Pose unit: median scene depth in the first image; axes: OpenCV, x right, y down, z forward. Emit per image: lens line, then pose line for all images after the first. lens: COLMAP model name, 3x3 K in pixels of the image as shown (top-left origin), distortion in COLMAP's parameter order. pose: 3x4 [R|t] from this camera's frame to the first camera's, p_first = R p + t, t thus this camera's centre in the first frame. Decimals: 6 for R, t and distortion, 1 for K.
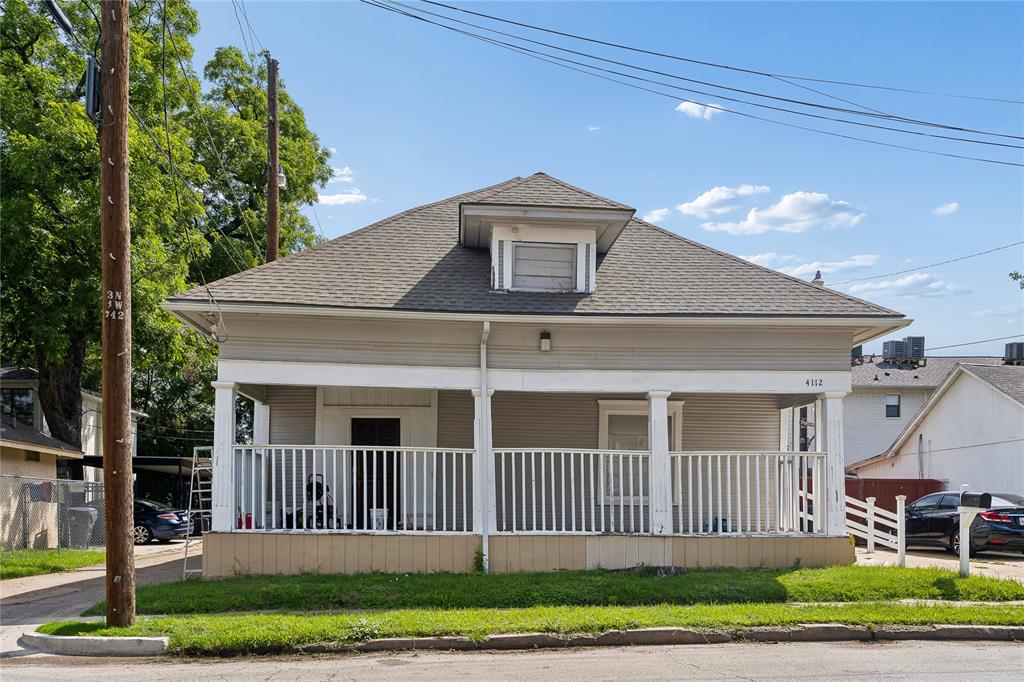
lens RADIAL K [[851.3, 0, 512.0], [0, 851.3, 341.0], [0, 0, 1]] dist [0.000574, -0.007679]
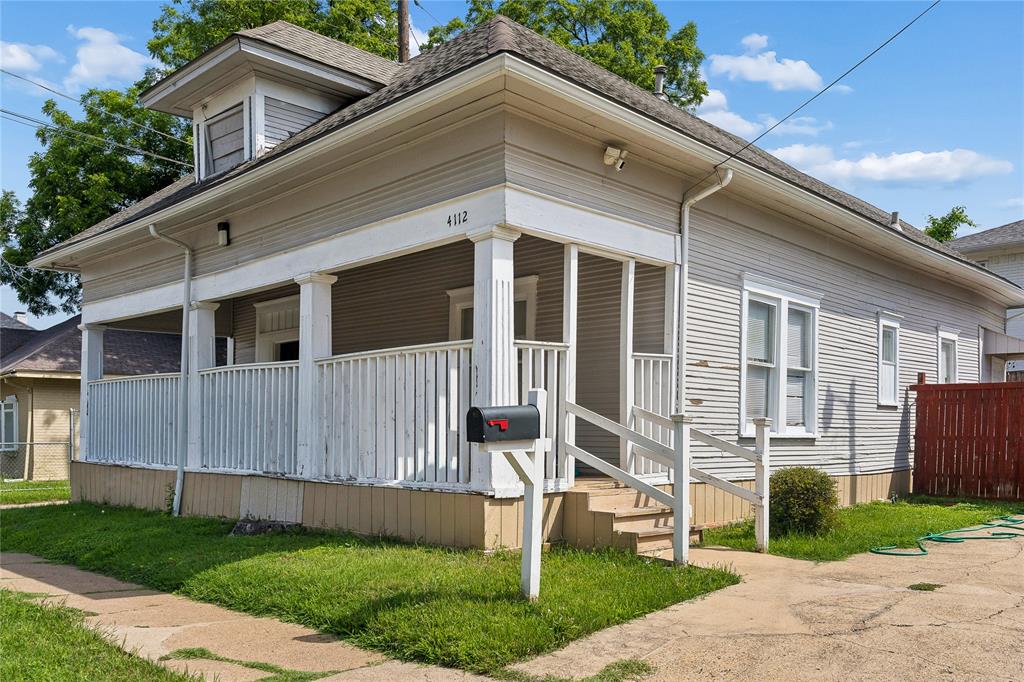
lens RADIAL K [[851.3, 0, 512.0], [0, 851.3, 341.0], [0, 0, 1]] dist [0.000574, -0.007679]
pose [[0.637666, -0.080756, -0.766068, 0.714440], [0.147795, 0.988840, 0.018784, 0.109809], [0.756001, -0.125199, 0.642485, 0.598101]]
